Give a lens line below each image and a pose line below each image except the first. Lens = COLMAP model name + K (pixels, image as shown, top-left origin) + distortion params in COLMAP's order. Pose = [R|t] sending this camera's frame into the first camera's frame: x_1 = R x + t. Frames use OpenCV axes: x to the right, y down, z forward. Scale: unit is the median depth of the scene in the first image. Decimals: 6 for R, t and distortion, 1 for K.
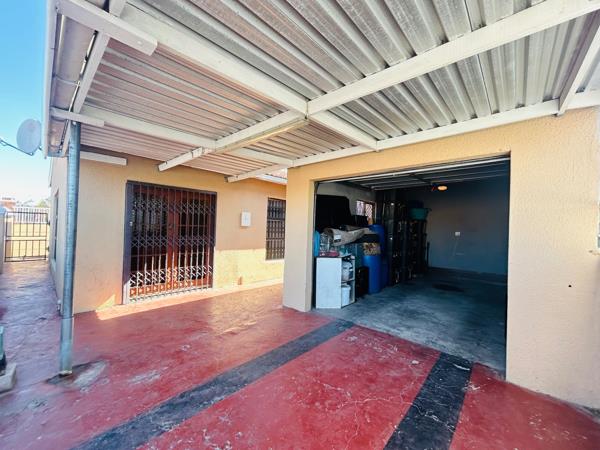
lens RADIAL K [[240.1, 0, 299.1], [0, 240.1, 225.3], [0, 0, 1]] dist [-0.002218, 0.001172]
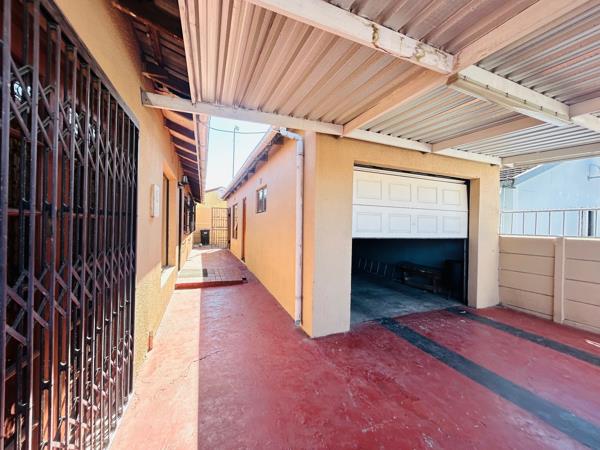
lens RADIAL K [[240.1, 0, 300.0], [0, 240.1, 224.3], [0, 0, 1]] dist [-0.002218, 0.001172]
pose [[0.439388, -0.018012, 0.898117, -0.915622], [-0.015836, 0.999488, 0.027792, -0.002873], [-0.898158, -0.026434, 0.438877, 1.000698]]
